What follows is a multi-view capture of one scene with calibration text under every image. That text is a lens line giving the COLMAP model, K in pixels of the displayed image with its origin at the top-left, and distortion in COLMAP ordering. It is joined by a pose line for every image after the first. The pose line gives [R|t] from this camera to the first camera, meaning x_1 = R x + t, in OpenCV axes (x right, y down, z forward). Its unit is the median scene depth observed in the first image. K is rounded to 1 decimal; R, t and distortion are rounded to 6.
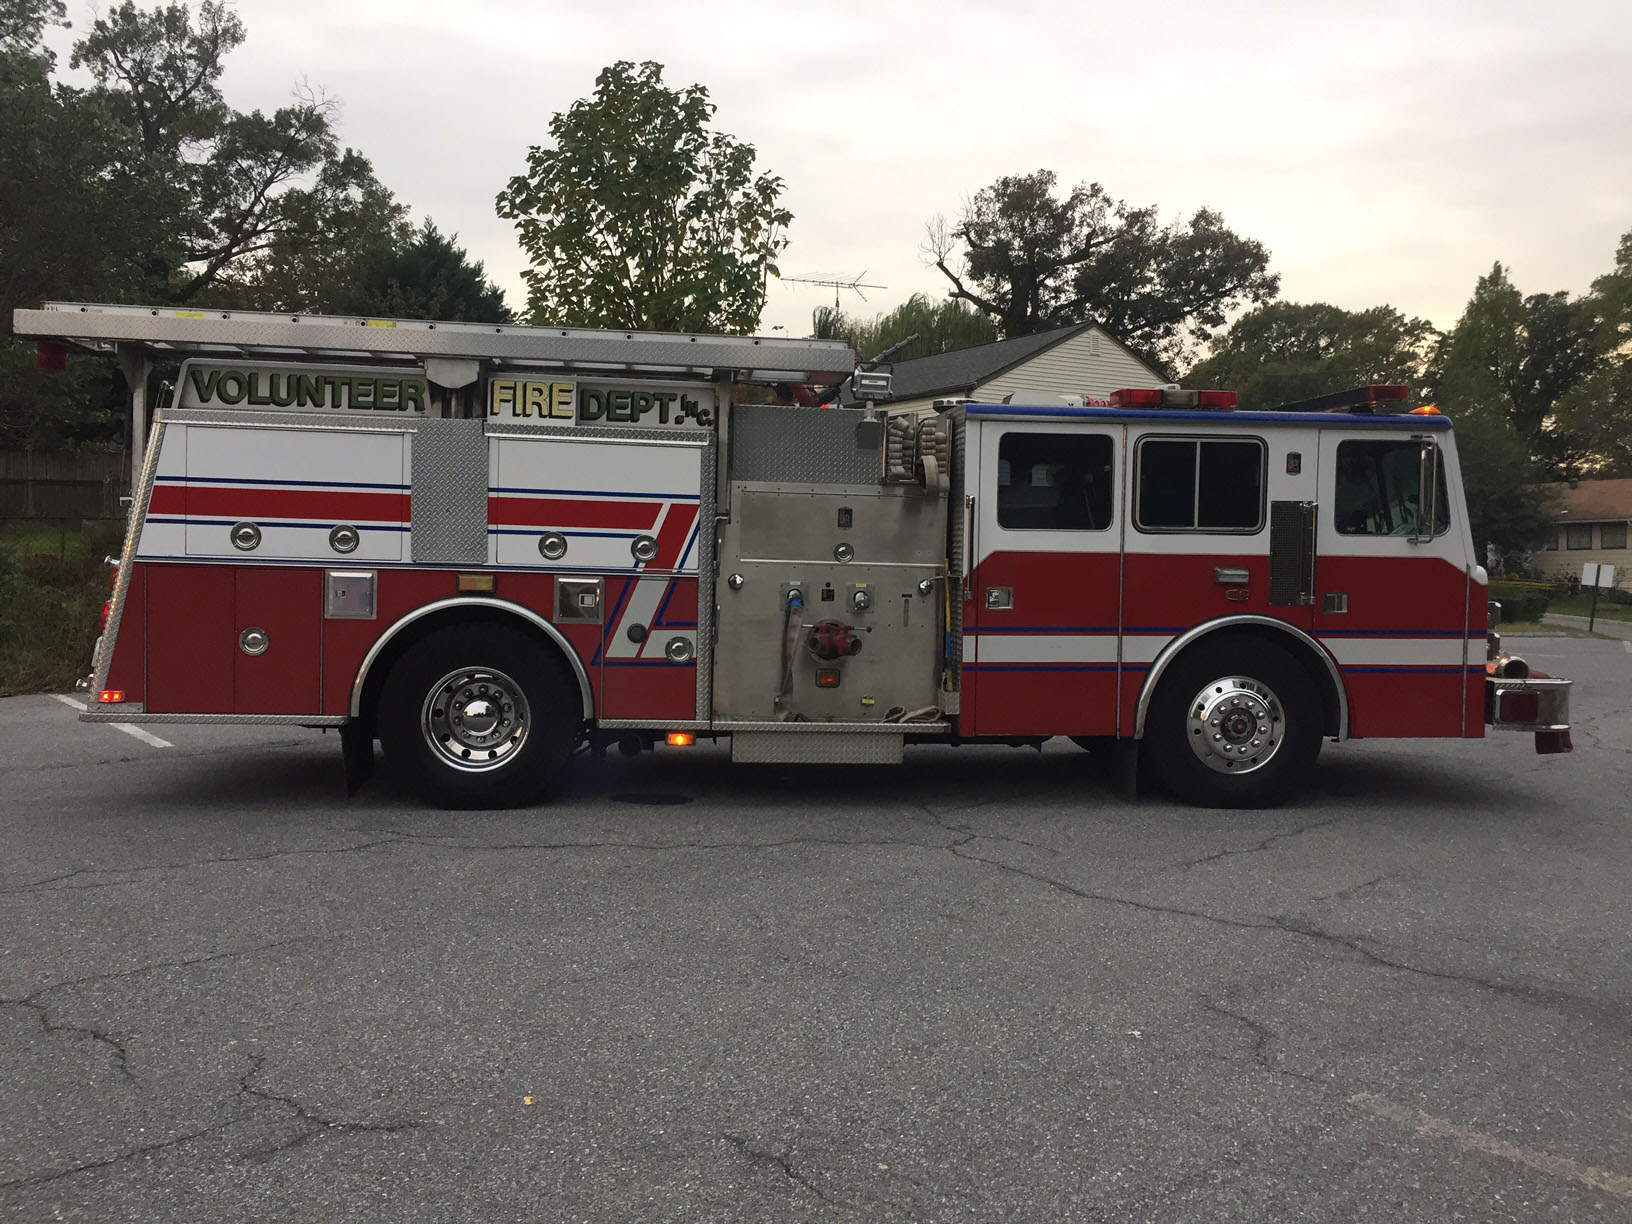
lens RADIAL K [[1334.7, 0, 816.0], [0, 1334.7, 612.0], [0, 0, 1]] dist [0.073190, -0.112064]
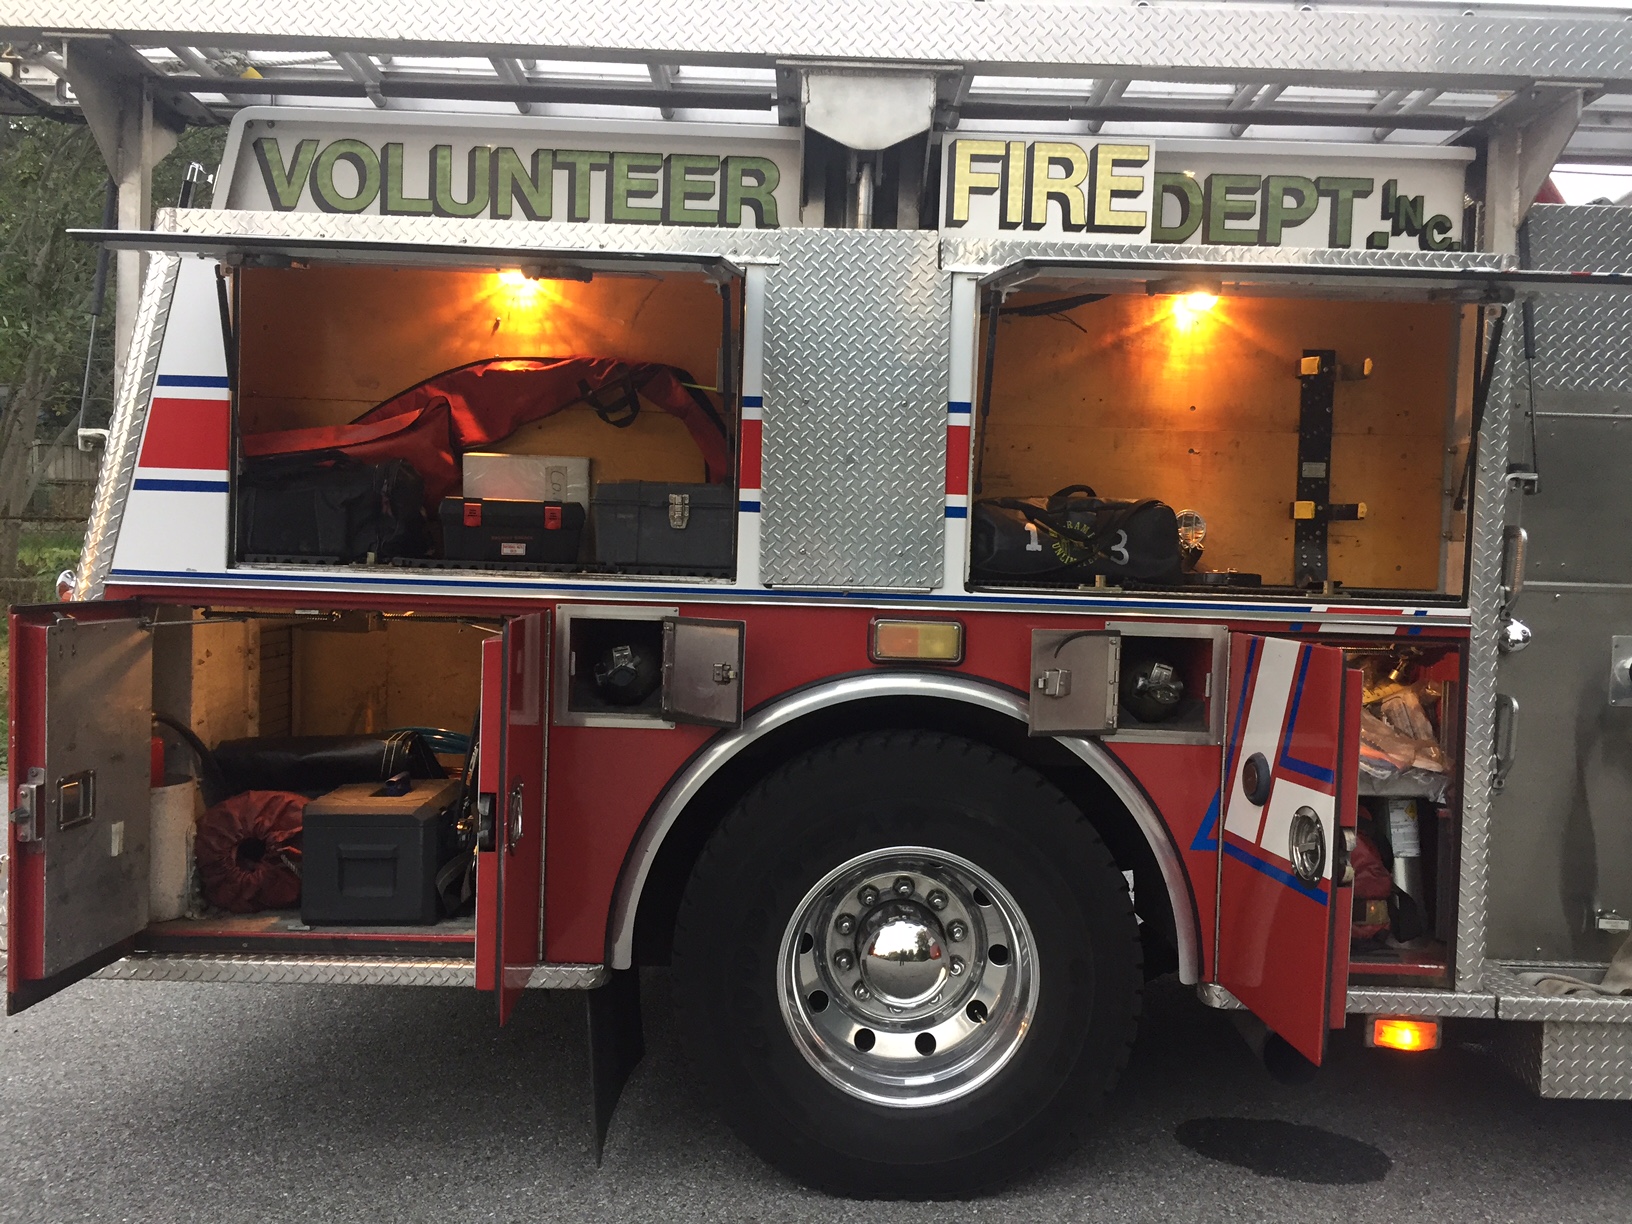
lens RADIAL K [[1334.7, 0, 816.0], [0, 1334.7, 612.0], [0, 0, 1]] dist [0.073190, -0.112064]
pose [[0.994359, 0.005878, -0.105902, -0.231614], [-0.007067, 0.999916, -0.010850, -0.024376], [0.105830, 0.011538, 0.994317, 0.575886]]
